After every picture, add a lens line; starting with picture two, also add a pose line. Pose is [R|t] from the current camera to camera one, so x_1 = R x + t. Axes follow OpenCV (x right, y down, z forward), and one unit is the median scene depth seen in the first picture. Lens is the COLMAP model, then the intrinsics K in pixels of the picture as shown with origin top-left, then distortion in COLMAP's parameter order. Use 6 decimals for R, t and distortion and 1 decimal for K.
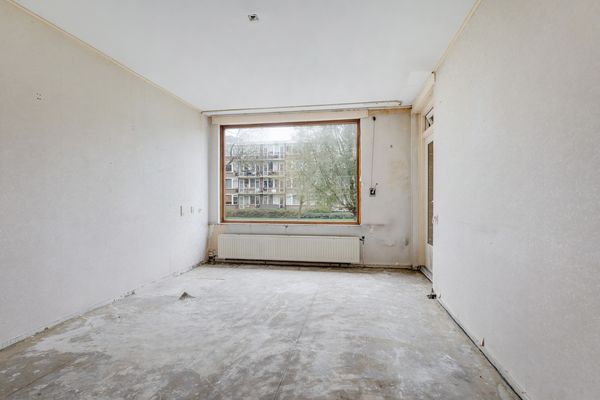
lens RADIAL K [[310.0, 0, 299.1], [0, 310.0, 200.0], [0, 0, 1]] dist [0.001978, -0.000658]
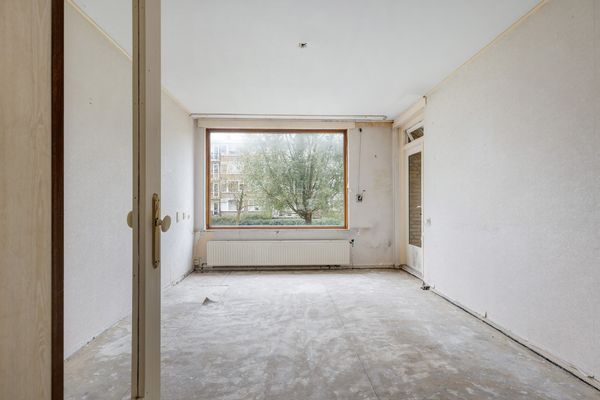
lens RADIAL K [[340.6, 0, 300.6], [0, 340.6, 201.4], [0, 0, 1]] dist [0.008788, 0.000223]
pose [[0.974641, 0.000577, 0.223774, -0.251299], [0.002063, 0.999931, -0.011565, -0.001402], [-0.223766, 0.011734, 0.974572, -0.119683]]
